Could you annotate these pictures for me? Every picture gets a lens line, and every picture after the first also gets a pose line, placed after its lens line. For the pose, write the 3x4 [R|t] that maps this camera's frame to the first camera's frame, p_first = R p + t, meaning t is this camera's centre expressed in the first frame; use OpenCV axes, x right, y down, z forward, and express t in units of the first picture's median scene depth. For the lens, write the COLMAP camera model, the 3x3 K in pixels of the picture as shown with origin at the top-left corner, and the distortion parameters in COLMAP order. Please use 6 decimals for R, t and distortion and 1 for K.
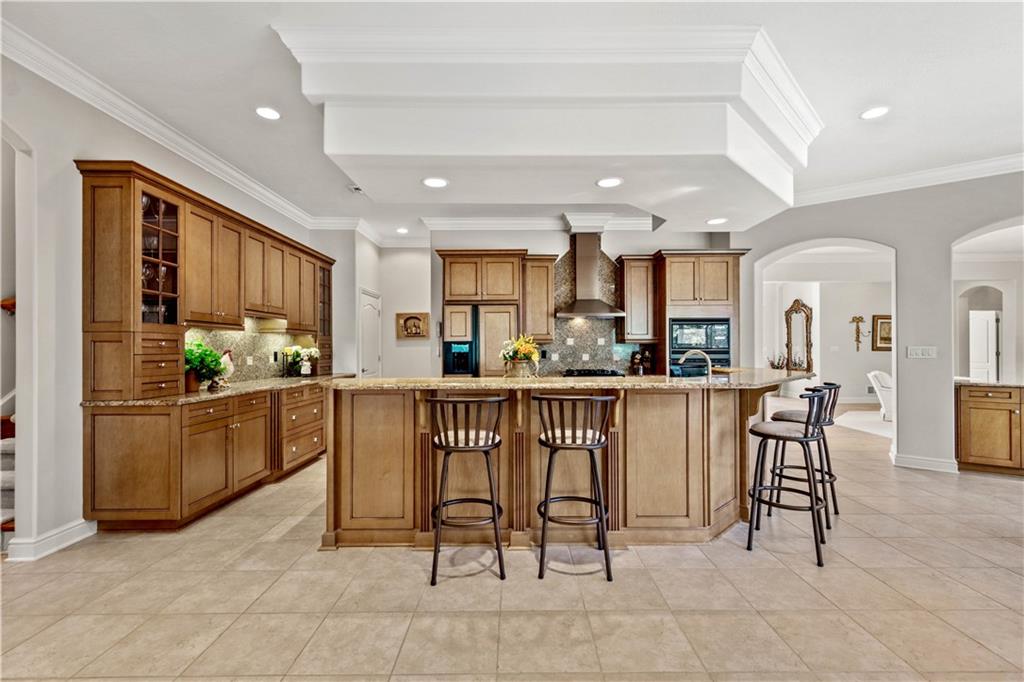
lens RADIAL K [[447.4, 0, 516.3], [0, 447.4, 345.8], [0, 0, 1]] dist [0.003756, -0.000293]
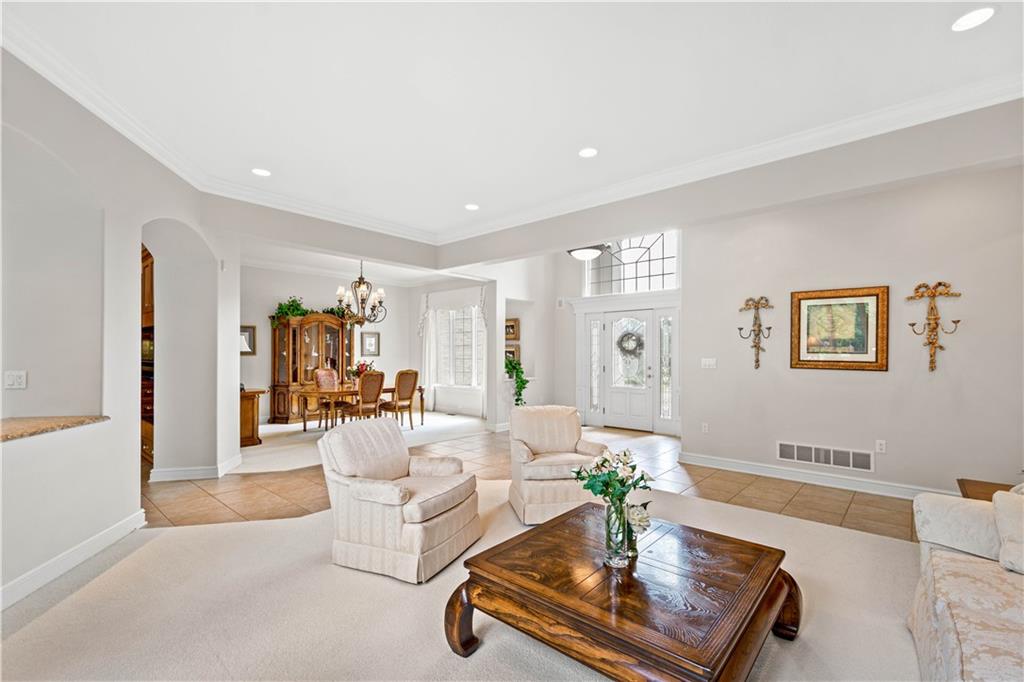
lens RADIAL K [[447.4, 0, 518.0], [0, 447.4, 351.2], [0, 0, 1]] dist [0.003756, -0.000293]
pose [[0.748898, -0.001934, -0.662683, 0.890716], [-0.000073, 0.999995, -0.003002, -0.005269], [0.662686, 0.002296, 0.748894, 0.459191]]
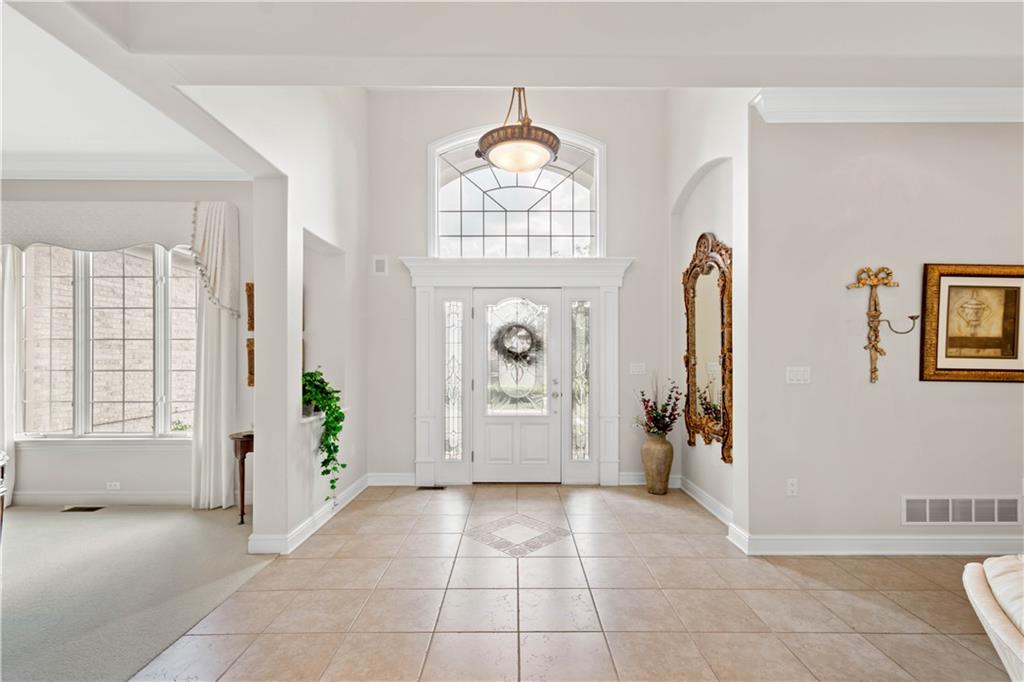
lens RADIAL K [[447.4, 0, 519.8], [0, 447.4, 360.7], [0, 0, 1]] dist [0.003756, -0.000293]
pose [[0.999997, 0.002244, 0.000398, 0.521504], [-0.002246, 0.999986, 0.004761, -0.003557], [-0.000387, -0.004762, 0.999989, 0.695597]]
